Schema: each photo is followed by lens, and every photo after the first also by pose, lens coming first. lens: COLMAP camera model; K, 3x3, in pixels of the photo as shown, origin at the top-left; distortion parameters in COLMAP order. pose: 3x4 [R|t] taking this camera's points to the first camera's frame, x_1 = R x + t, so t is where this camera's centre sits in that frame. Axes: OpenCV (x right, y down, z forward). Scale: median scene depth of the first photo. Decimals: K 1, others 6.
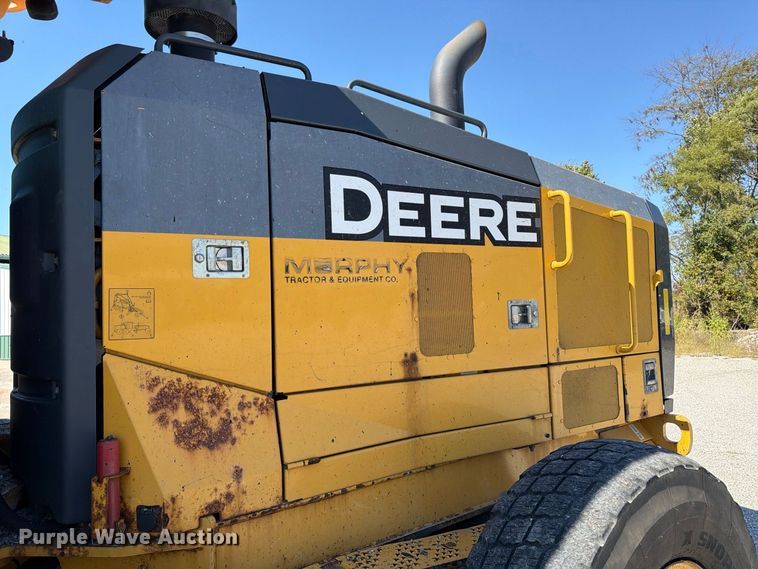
lens RADIAL K [[537.3, 0, 380.1], [0, 537.3, 281.6], [0, 0, 1]] dist [0.037461, -0.045865]
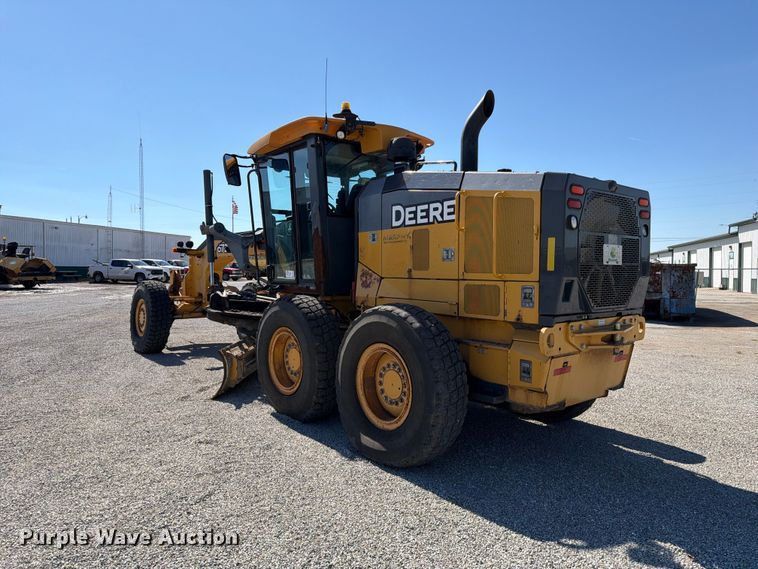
lens RADIAL K [[527.7, 0, 367.2], [0, 527.7, 282.3], [0, 0, 1]] dist [0.024592, -0.008227]
pose [[0.042634, 0.061535, -0.997194, 2.690239], [0.052301, 0.996596, 0.063734, 0.023346], [0.997721, -0.054871, 0.039270, 0.685512]]
